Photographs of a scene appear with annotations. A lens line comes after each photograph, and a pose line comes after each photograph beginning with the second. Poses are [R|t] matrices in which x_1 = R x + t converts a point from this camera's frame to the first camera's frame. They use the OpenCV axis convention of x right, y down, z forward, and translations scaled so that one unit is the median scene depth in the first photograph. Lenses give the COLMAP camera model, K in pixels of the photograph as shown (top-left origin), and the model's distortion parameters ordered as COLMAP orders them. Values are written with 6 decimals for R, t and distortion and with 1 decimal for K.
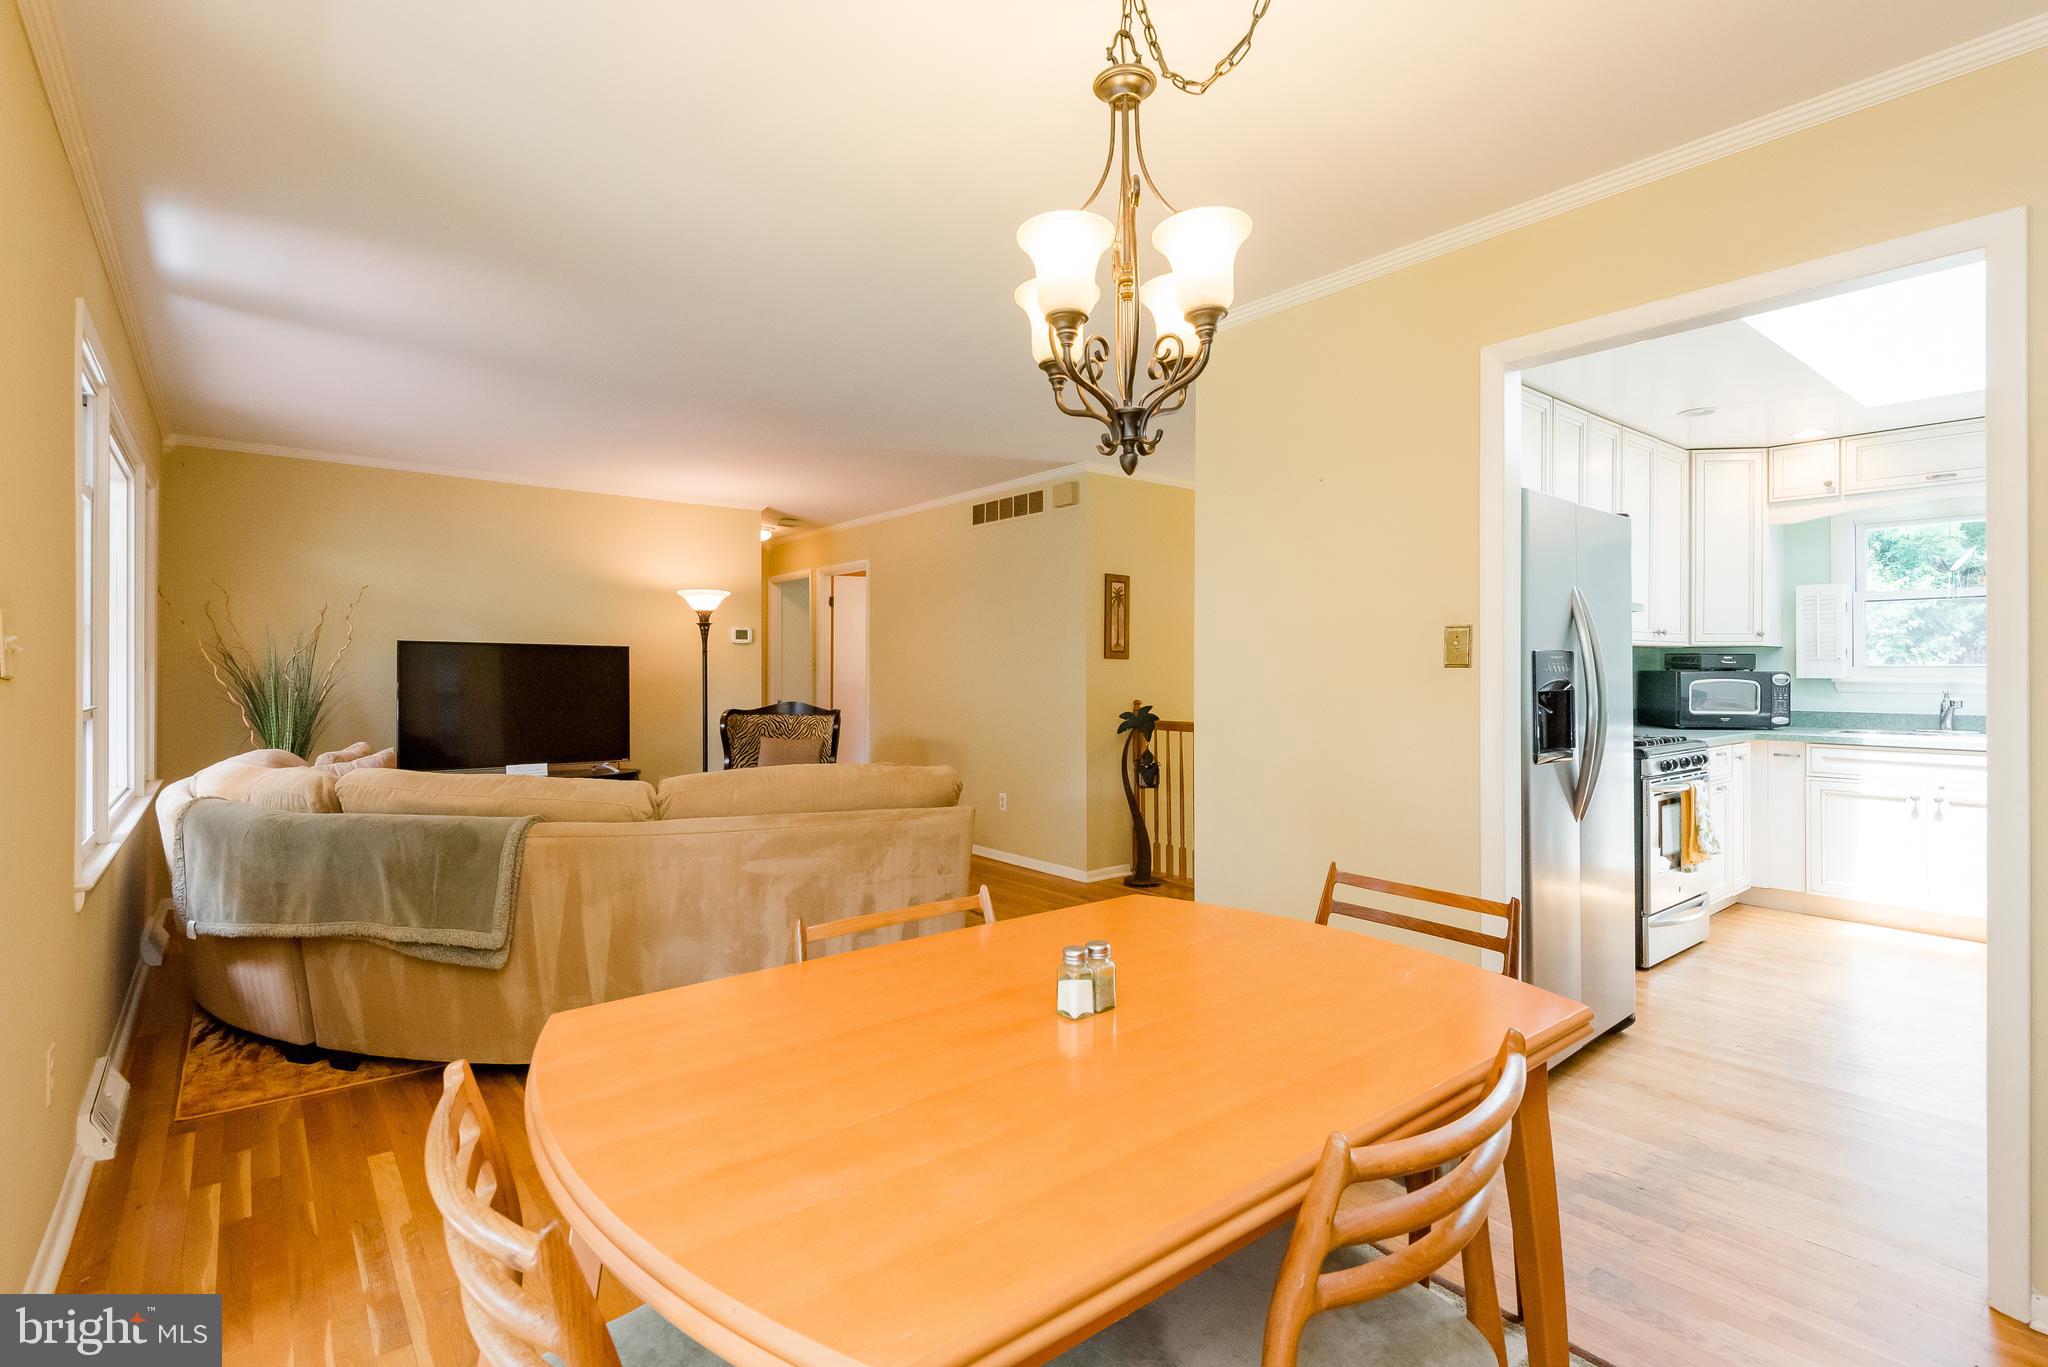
lens RADIAL K [[964.8, 0, 1027.3], [0, 964.8, 669.7], [0, 0, 1]] dist [-0.001658, -0.000665]
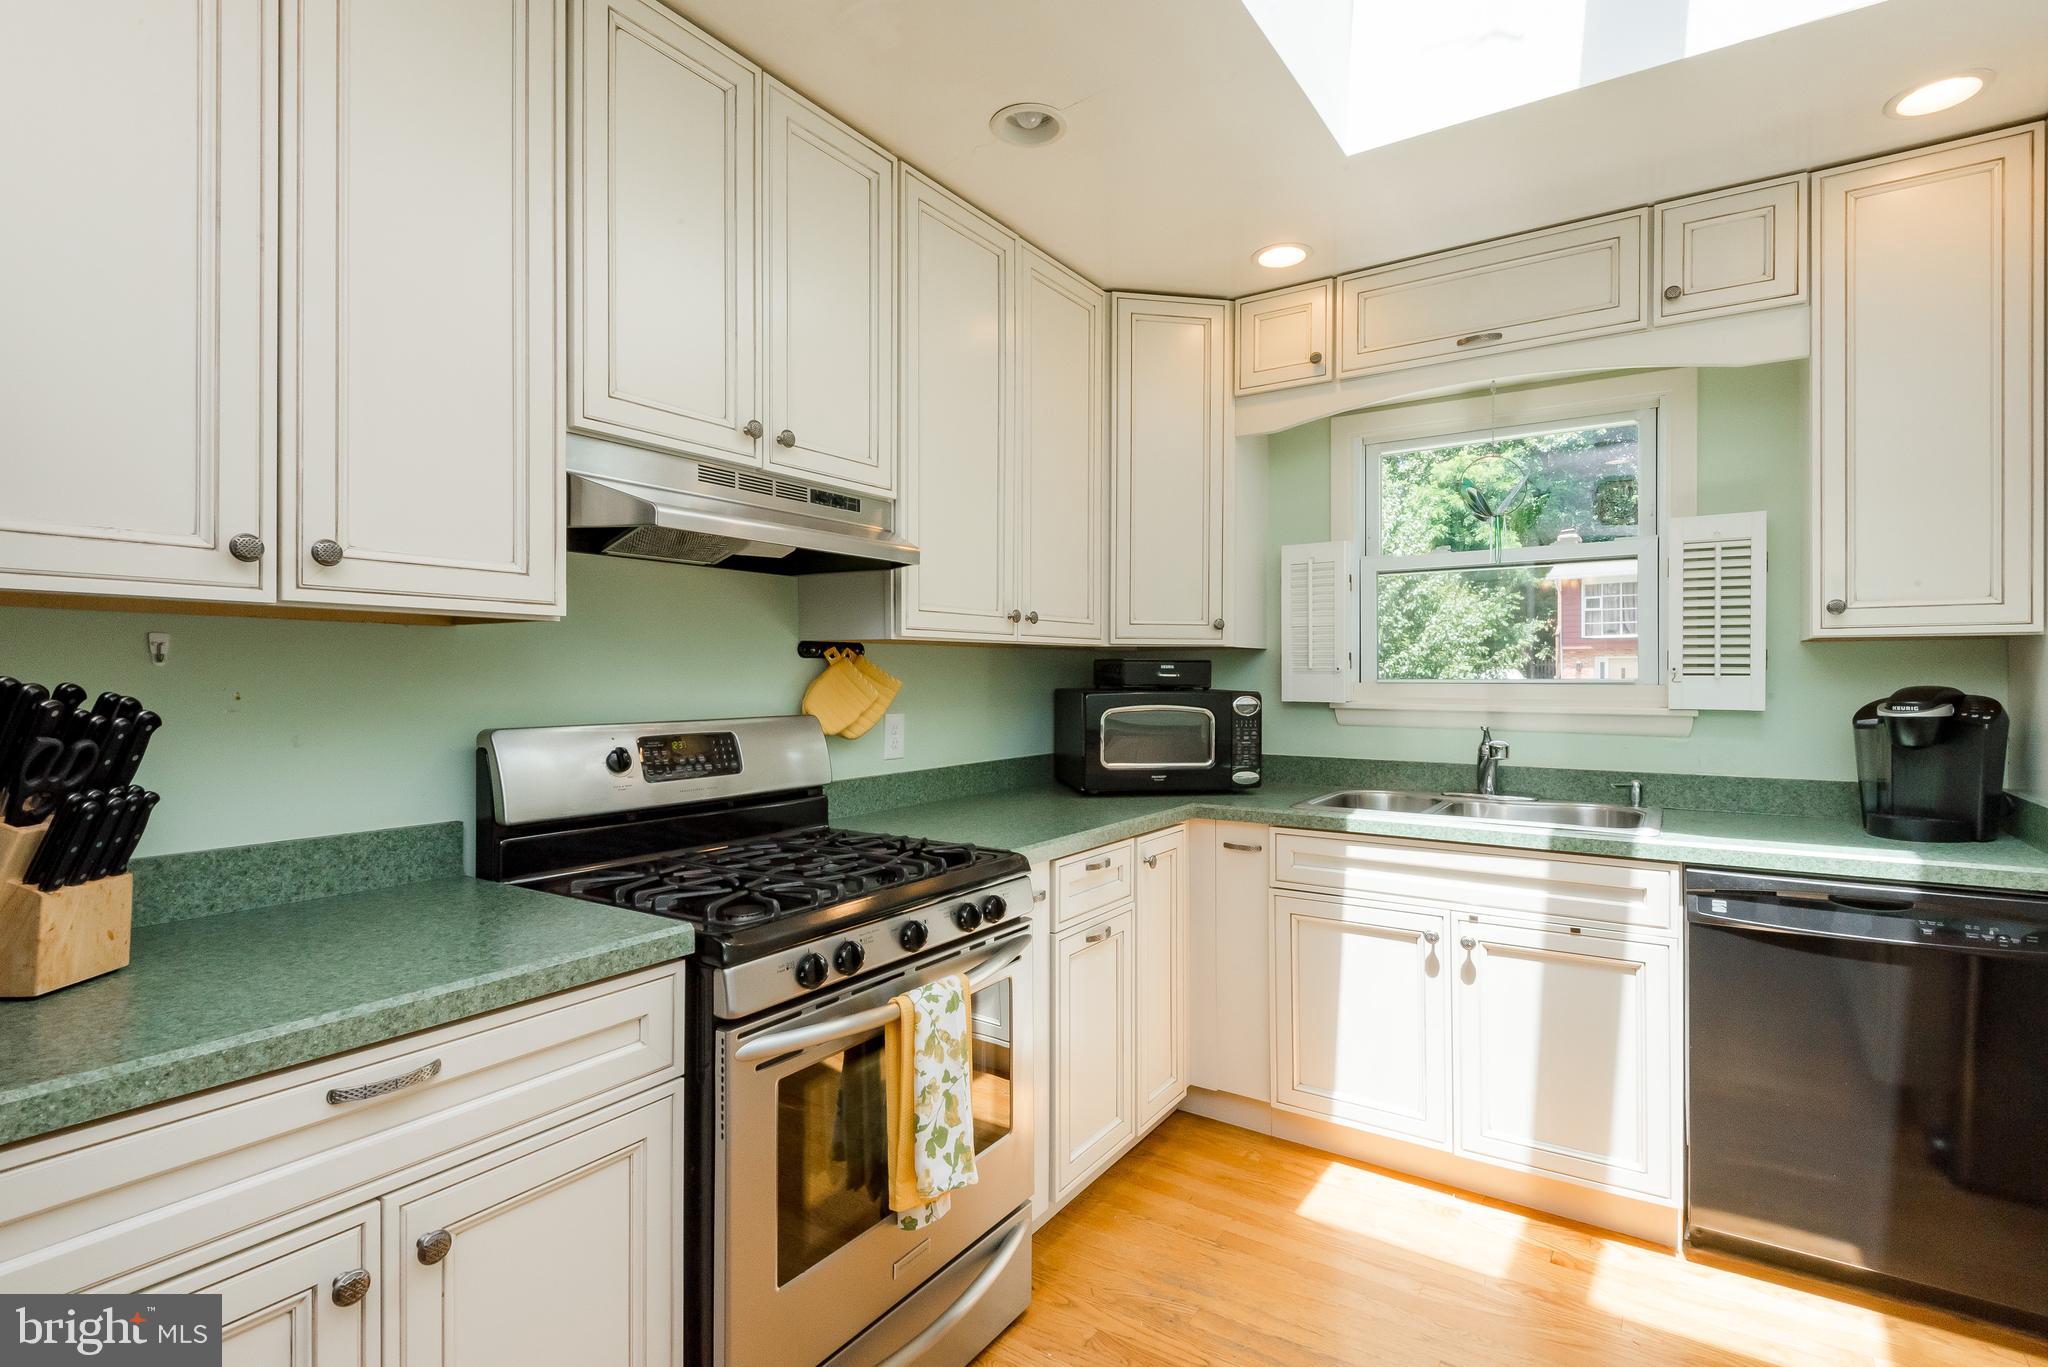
lens RADIAL K [[959.7, 0, 1010.5], [0, 959.7, 679.6], [0, 0, 1]] dist [0.033203, -0.018800]
pose [[0.961459, -0.000620, 0.274948, 0.491659], [-0.000640, 0.999990, 0.004492, -0.007425], [-0.274948, -0.004495, 0.961448, 0.492849]]
